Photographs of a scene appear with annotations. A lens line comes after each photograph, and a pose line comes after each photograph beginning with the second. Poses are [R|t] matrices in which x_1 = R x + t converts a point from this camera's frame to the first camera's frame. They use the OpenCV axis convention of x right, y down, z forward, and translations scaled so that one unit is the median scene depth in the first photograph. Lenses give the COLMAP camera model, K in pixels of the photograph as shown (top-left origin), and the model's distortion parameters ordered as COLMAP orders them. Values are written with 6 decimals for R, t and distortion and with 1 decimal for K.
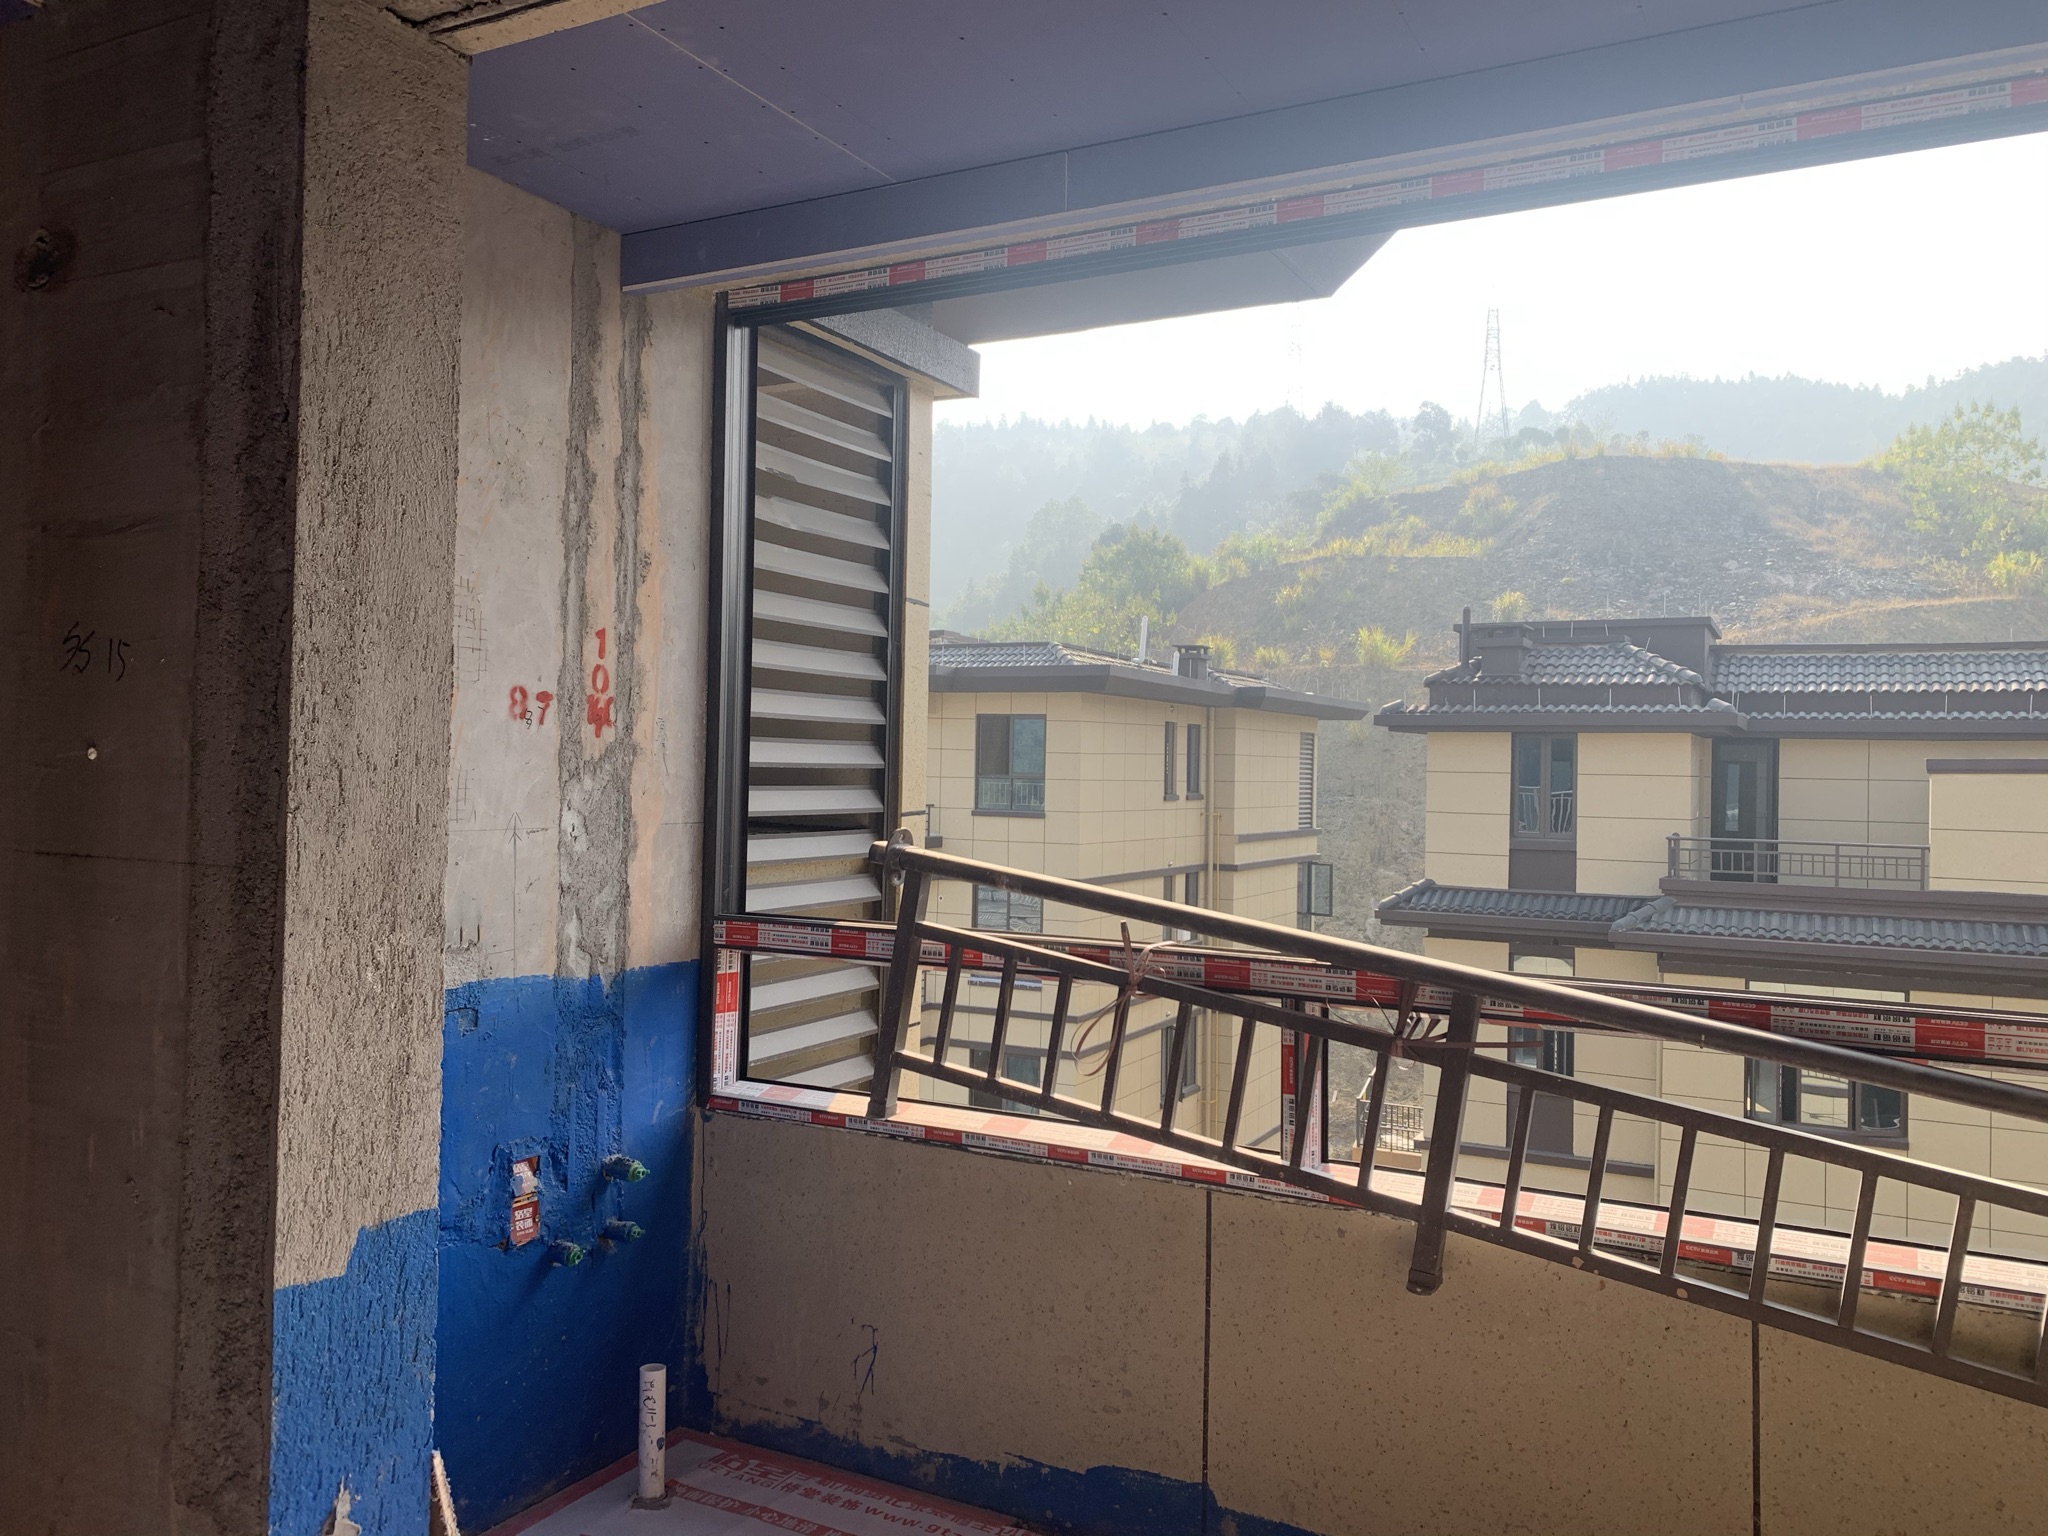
lens RADIAL K [[1571.7, 0, 1024.4], [0, 1571.7, 765.5], [0, 0, 1]] dist [0.017588, -0.012727]
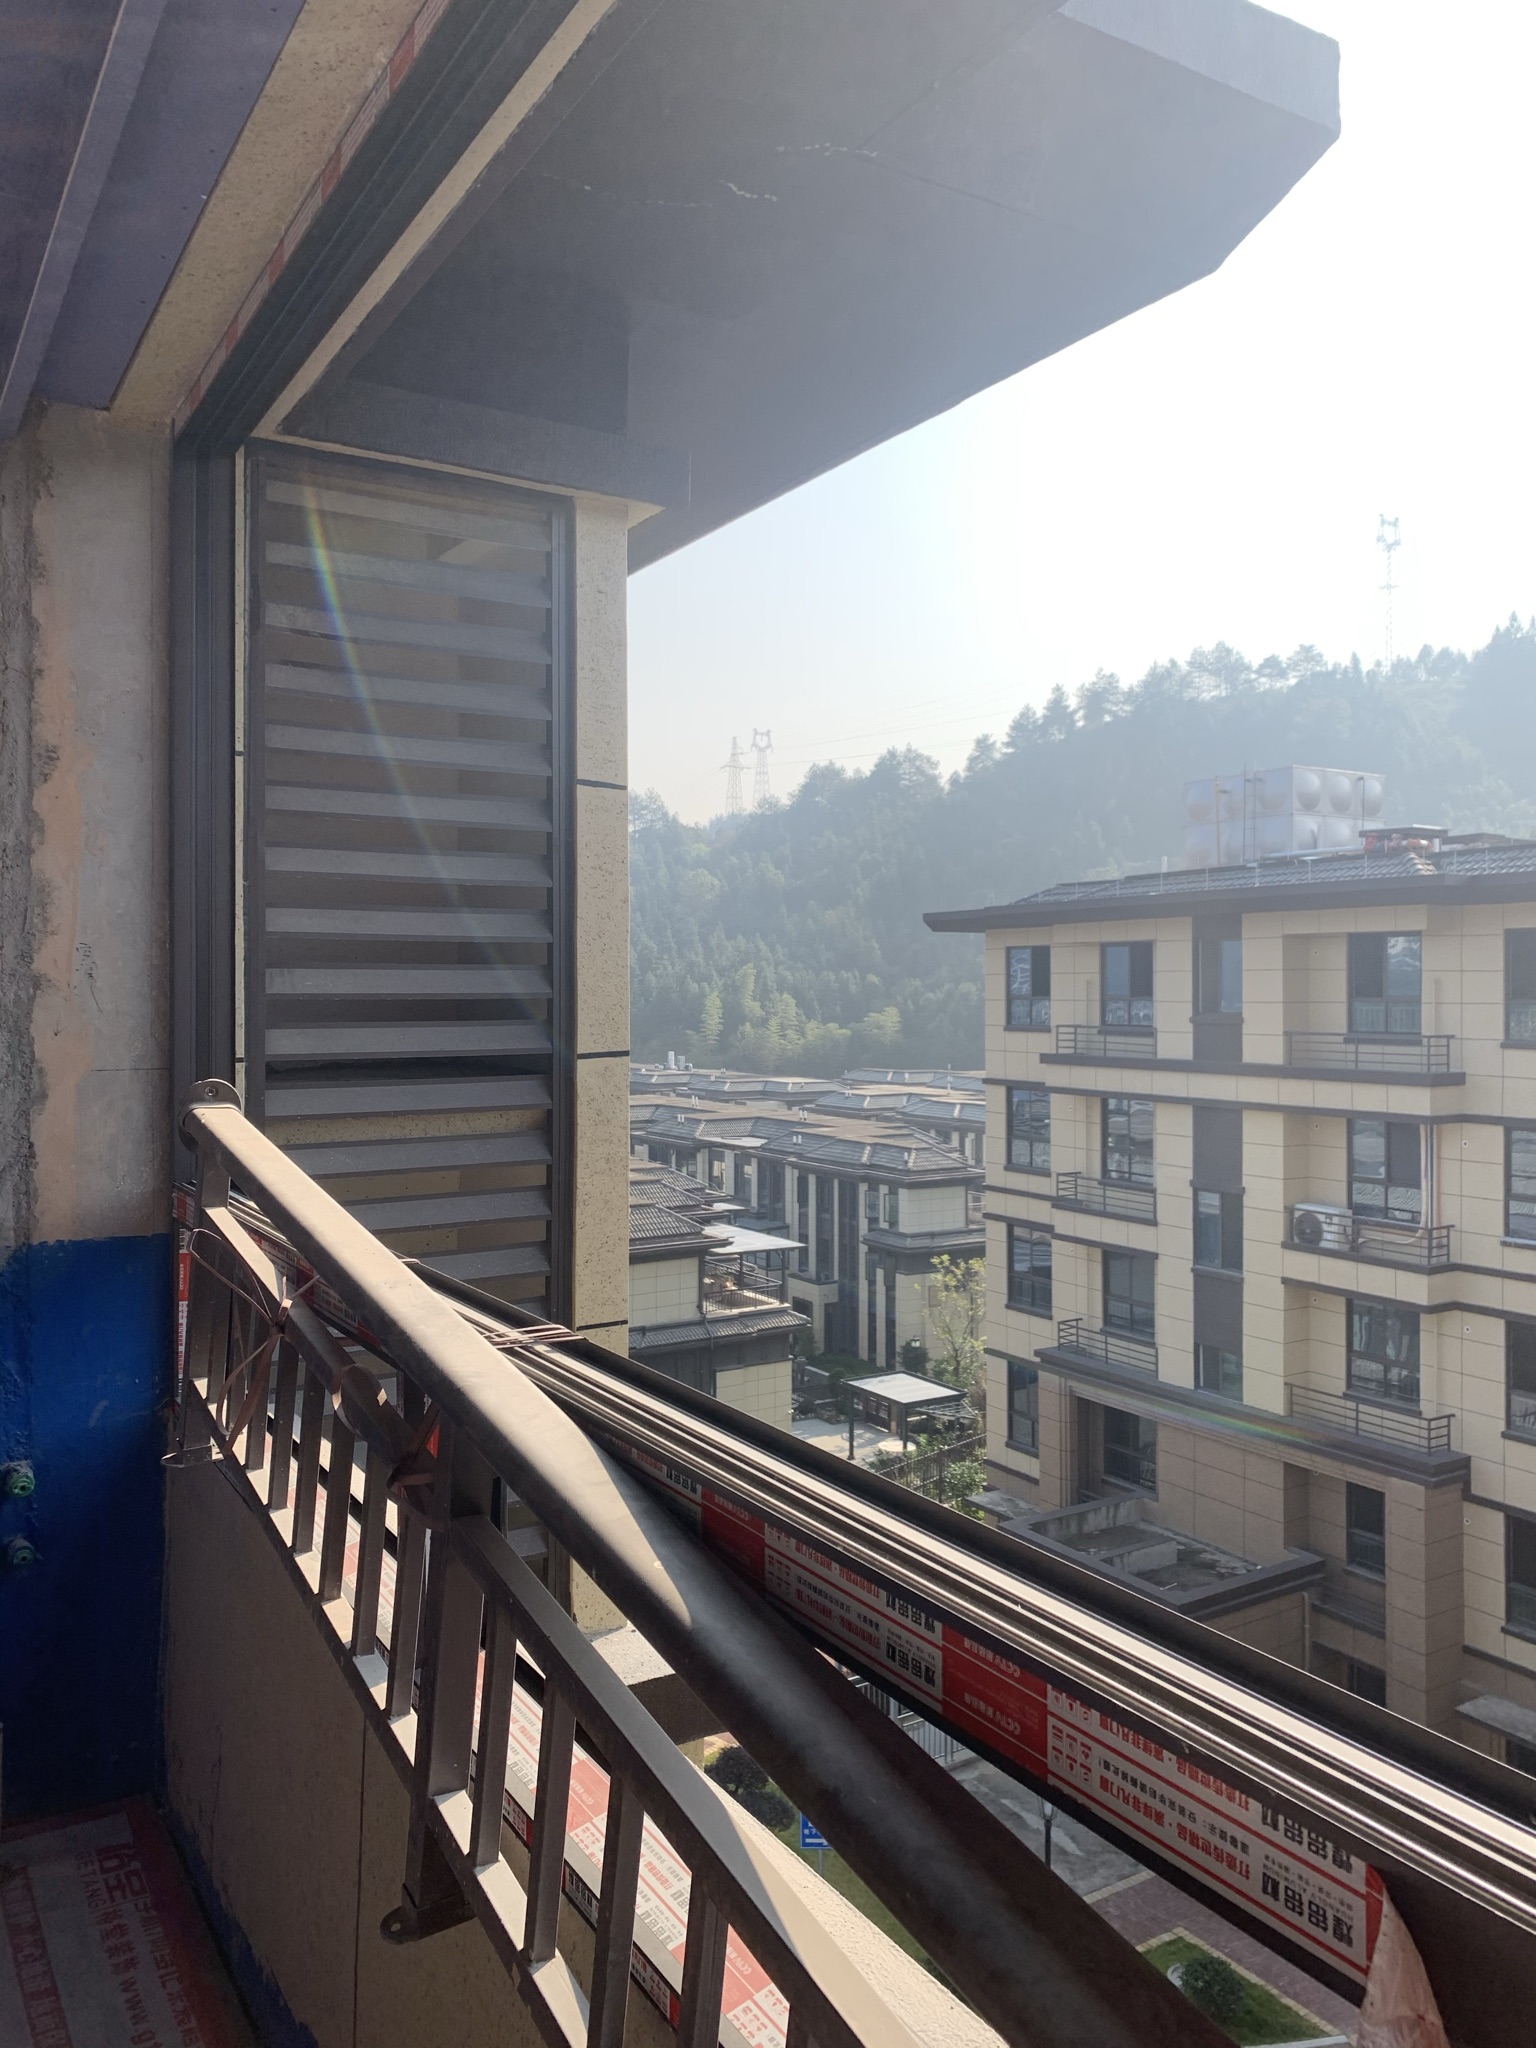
lens RADIAL K [[1571.7, 0, 773.4], [0, 1571.7, 1019.0], [0, 0, 1]] dist [0.017588, -0.012727]
pose [[0.859319, -0.011696, -0.511305, 0.516762], [0.018713, 0.999788, 0.008581, 0.009795], [0.511097, -0.016942, 0.859356, 0.474722]]
